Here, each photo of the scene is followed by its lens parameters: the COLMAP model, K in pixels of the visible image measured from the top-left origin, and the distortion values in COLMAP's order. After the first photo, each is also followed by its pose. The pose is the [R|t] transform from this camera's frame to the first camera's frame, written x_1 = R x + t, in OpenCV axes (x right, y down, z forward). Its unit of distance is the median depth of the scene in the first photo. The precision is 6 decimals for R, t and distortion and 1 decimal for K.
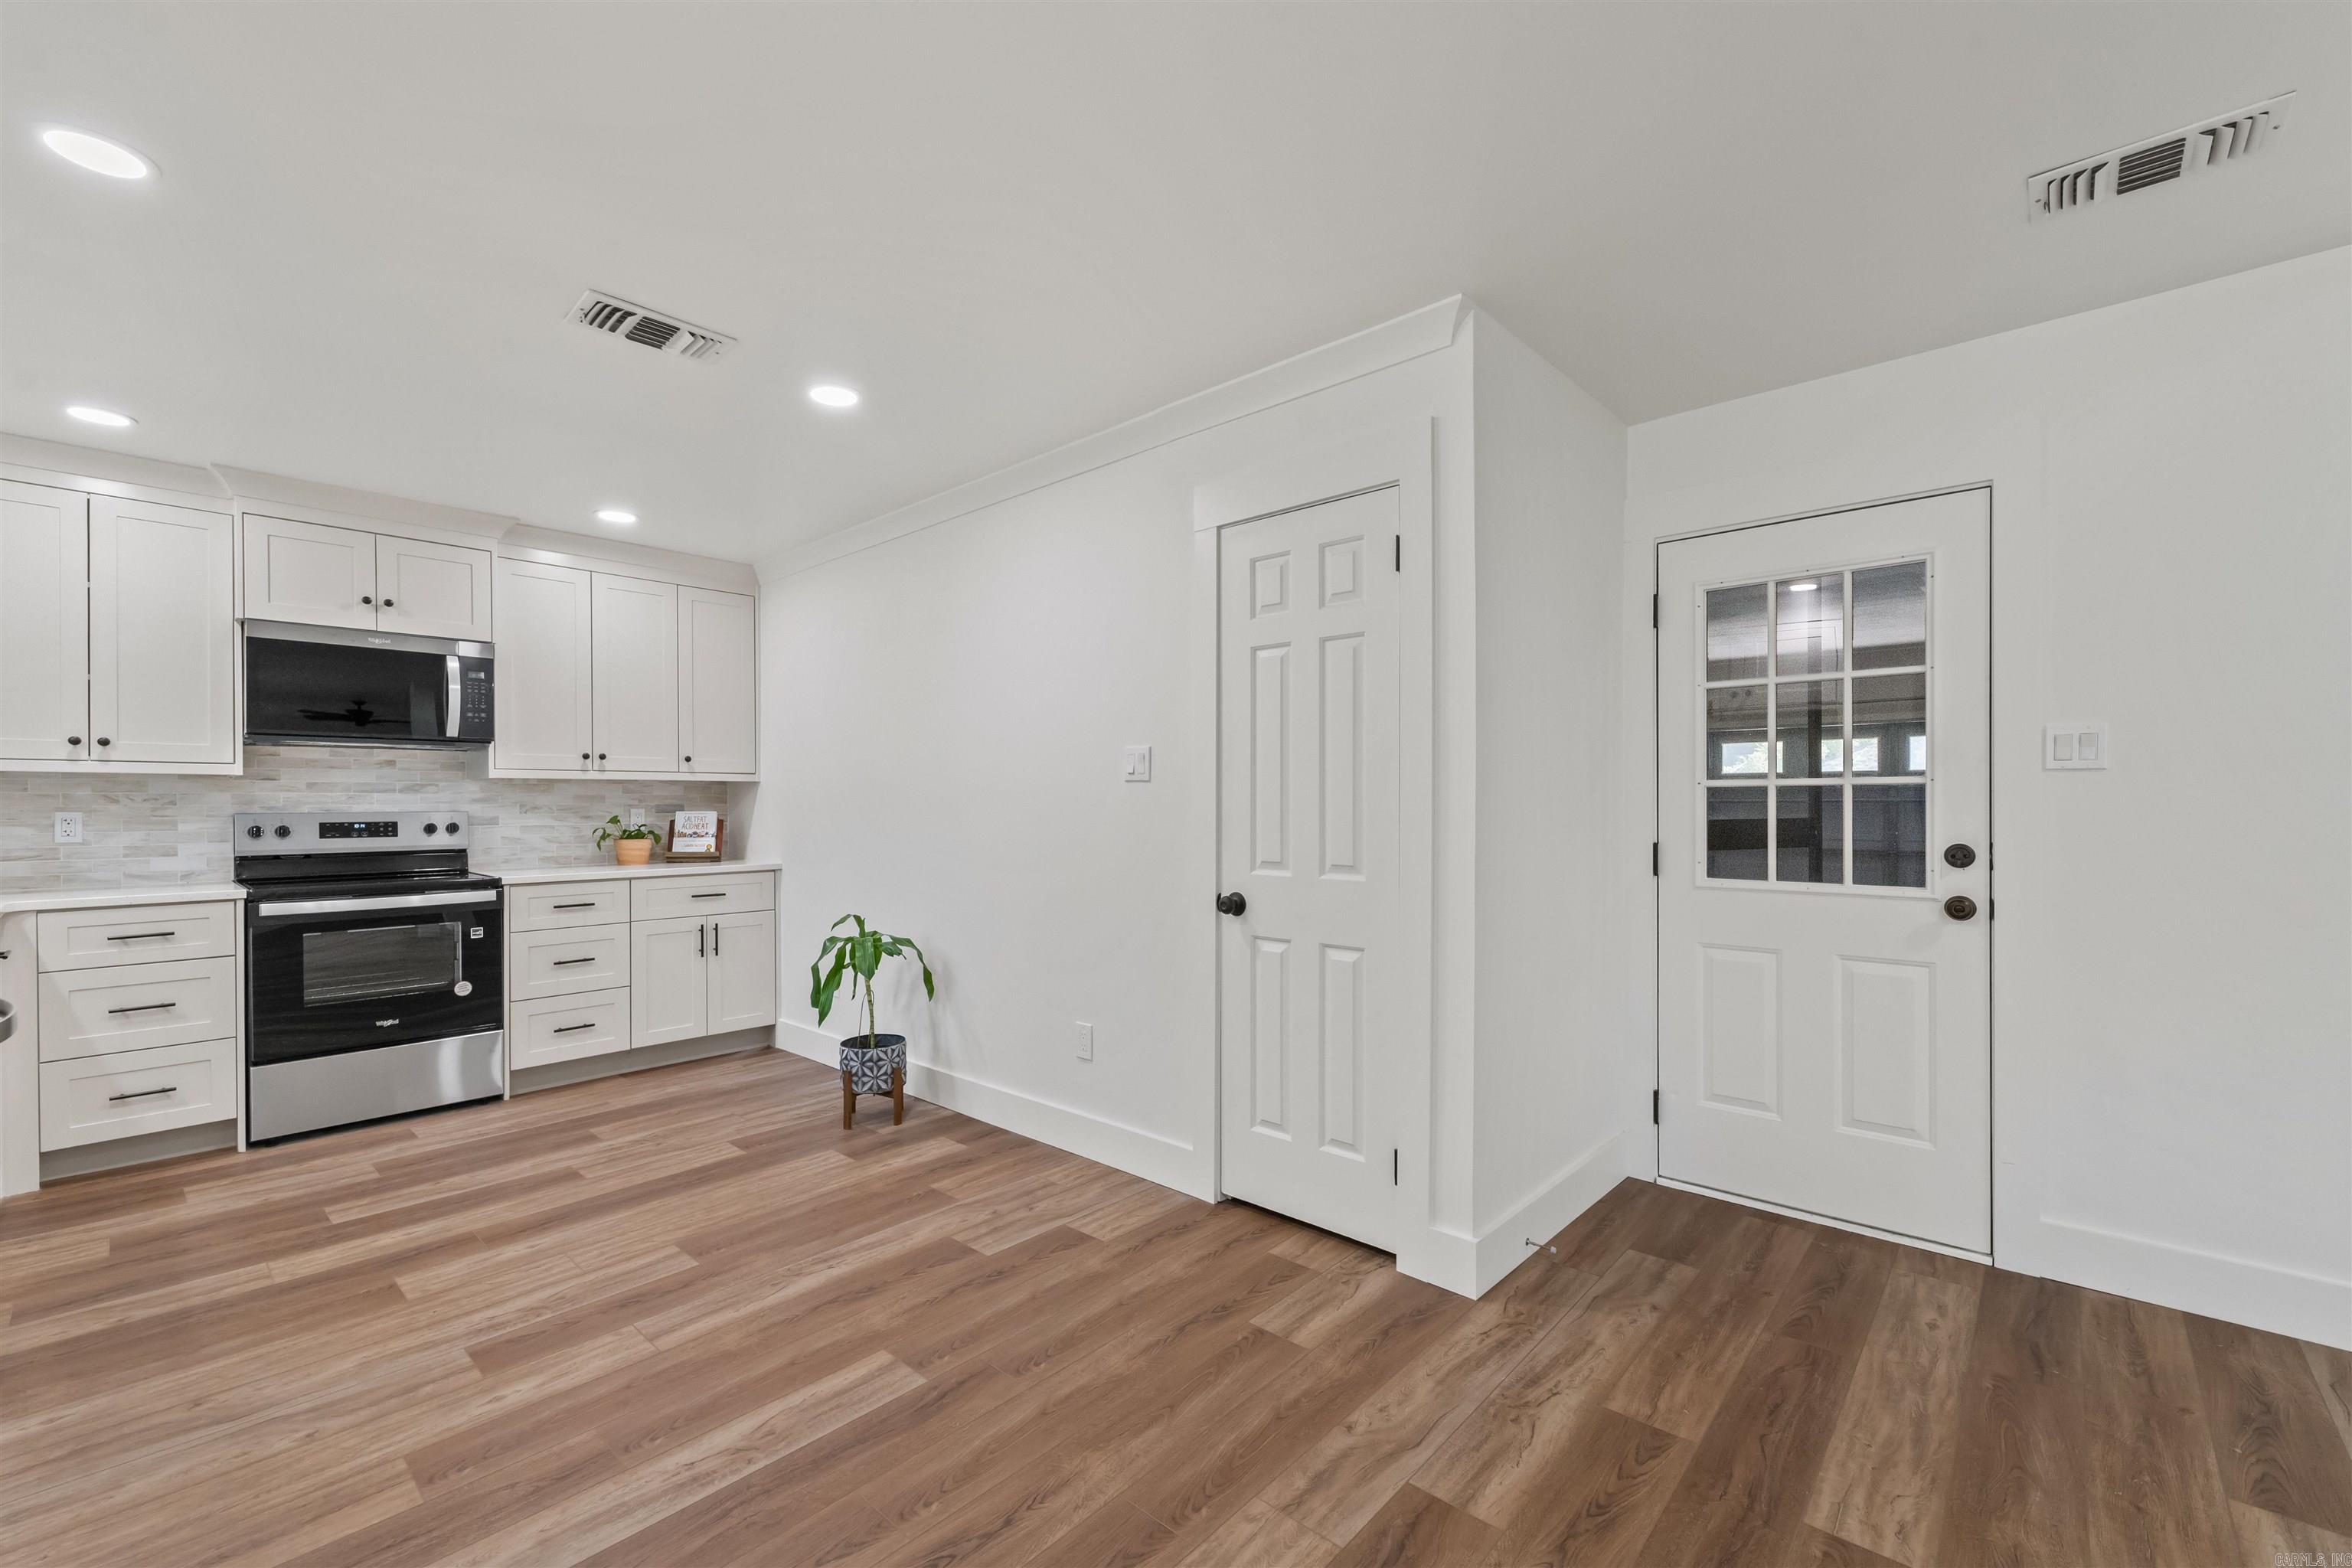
lens RADIAL K [[960.1, 0, 1162.6], [0, 960.1, 794.9], [0, 0, 1]] dist [0.005688, -0.003438]
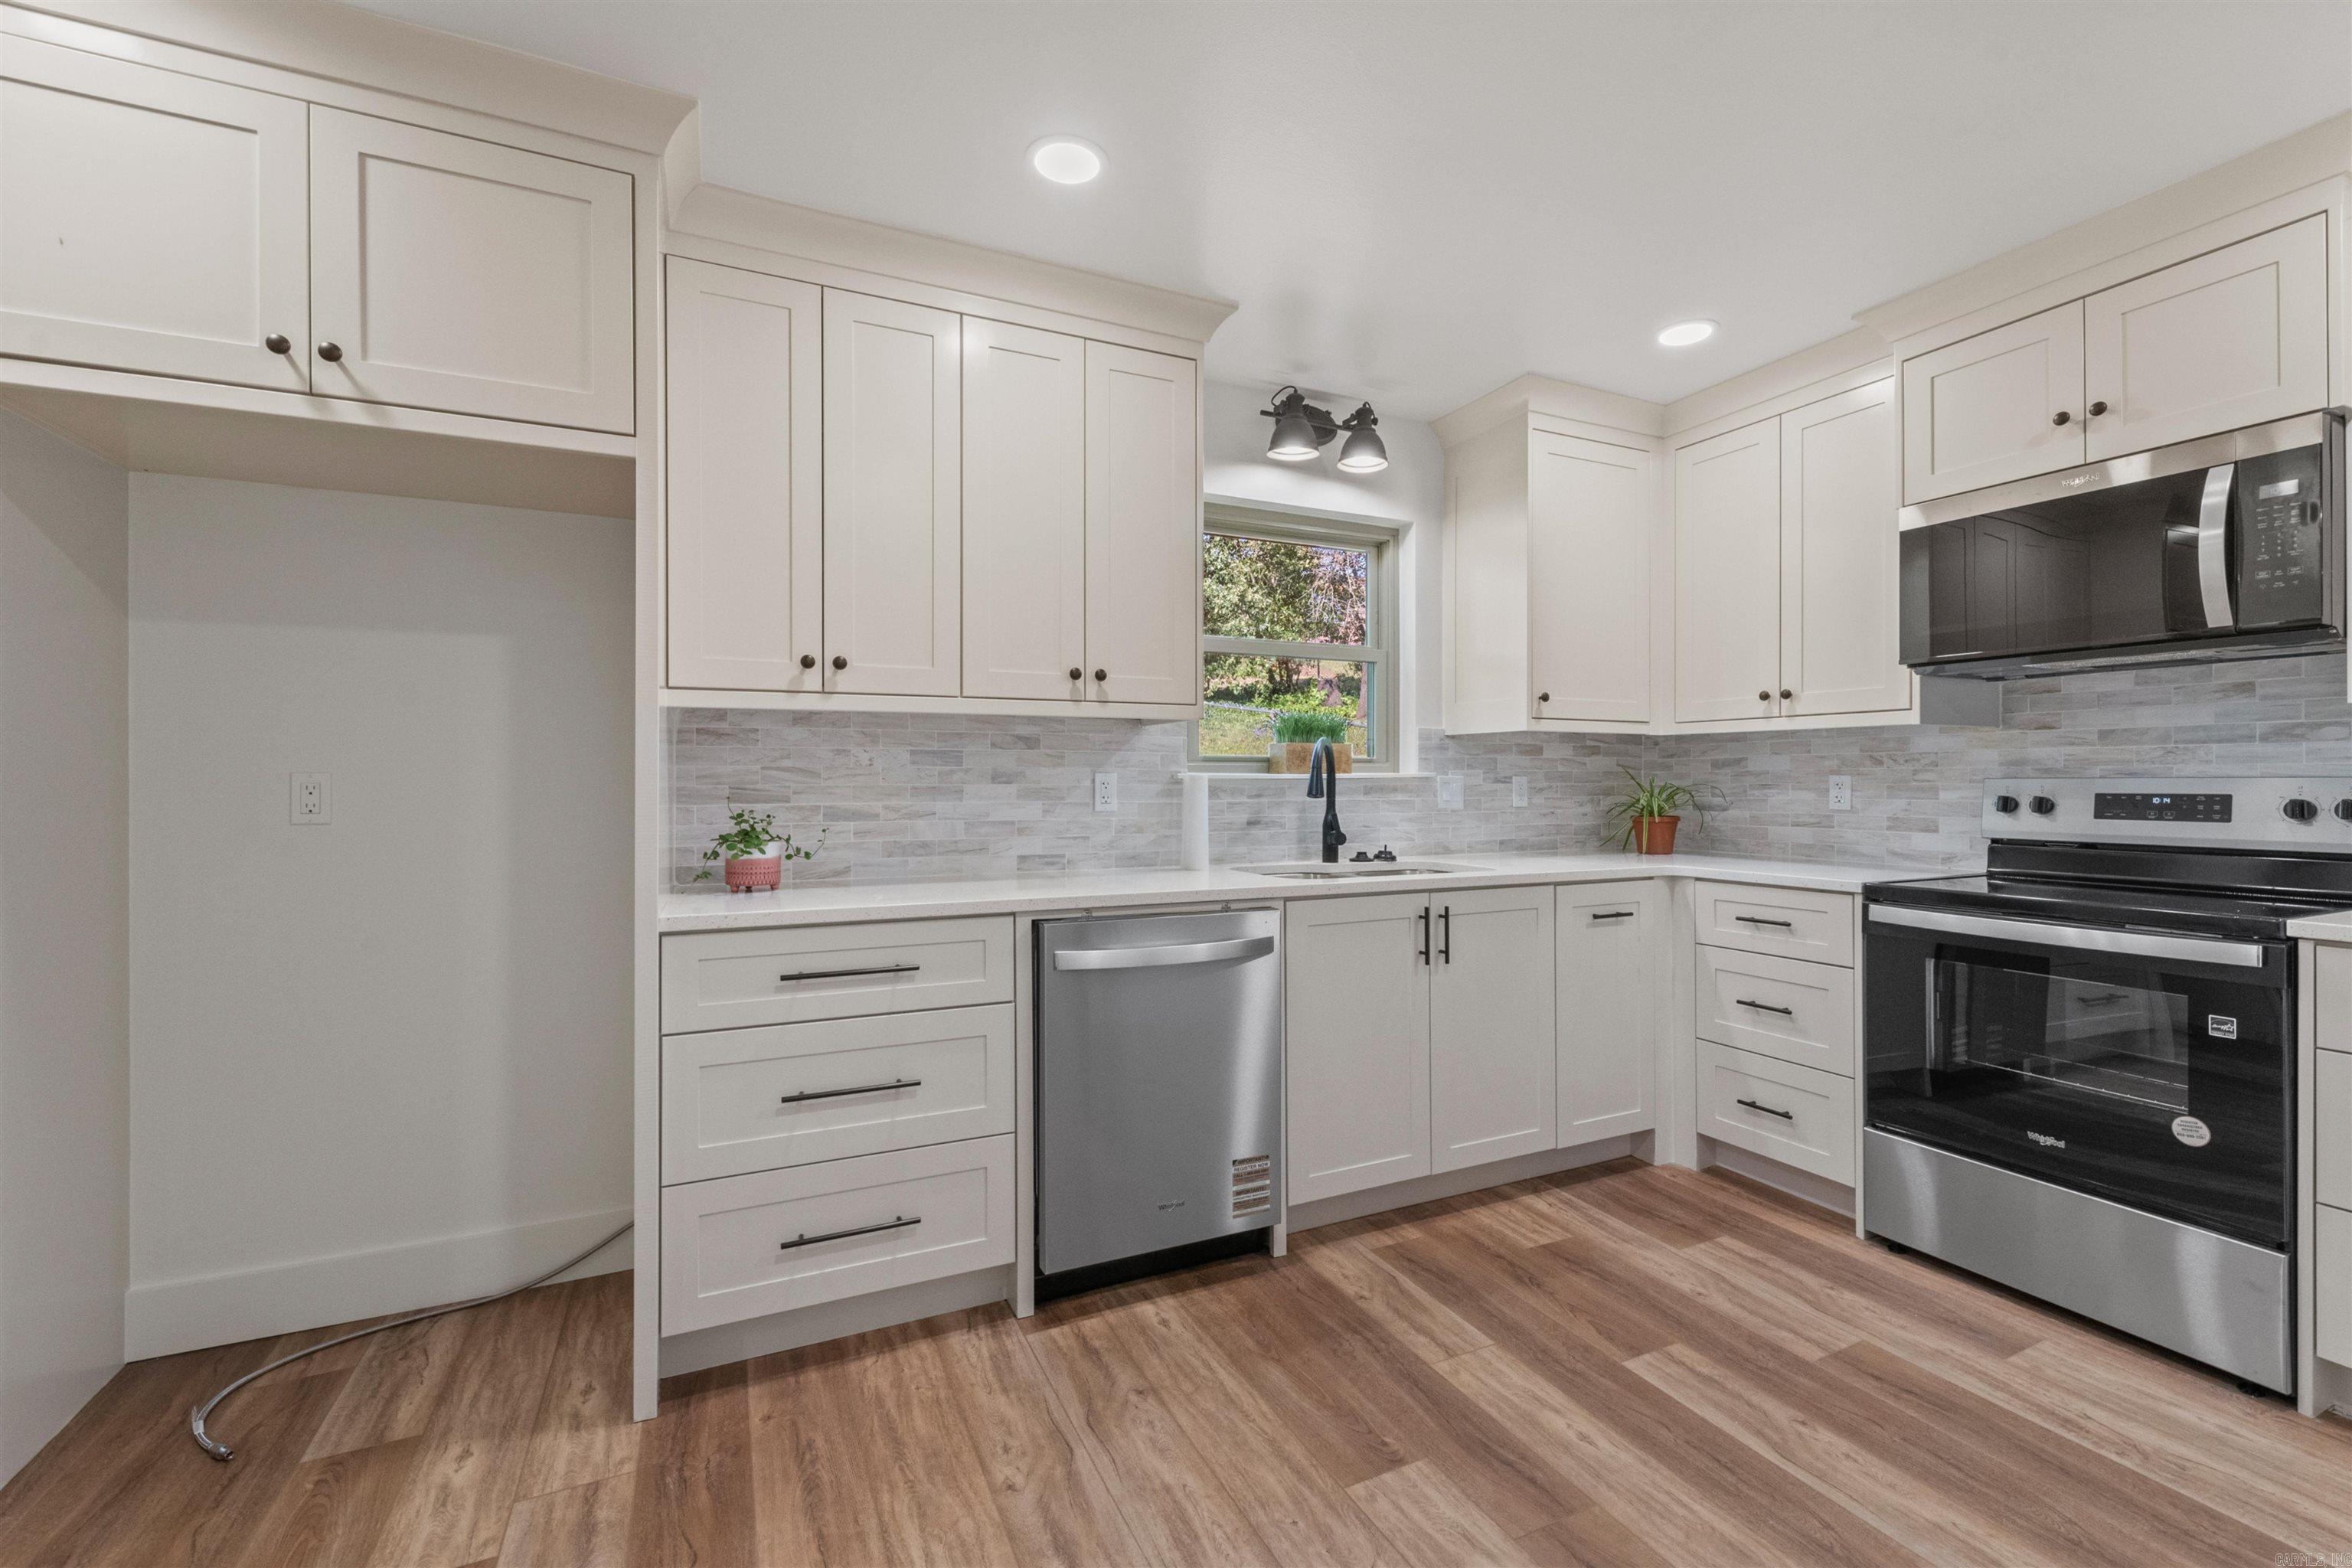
lens RADIAL K [[960.1, 0, 1178.5], [0, 960.1, 785.2], [0, 0, 1]] dist [0.005688, -0.003438]
pose [[-0.385983, 0.012197, -0.922425, -0.074170], [0.015539, 0.999857, 0.006719, 0.011050], [0.922375, -0.011740, -0.386118, 0.768130]]
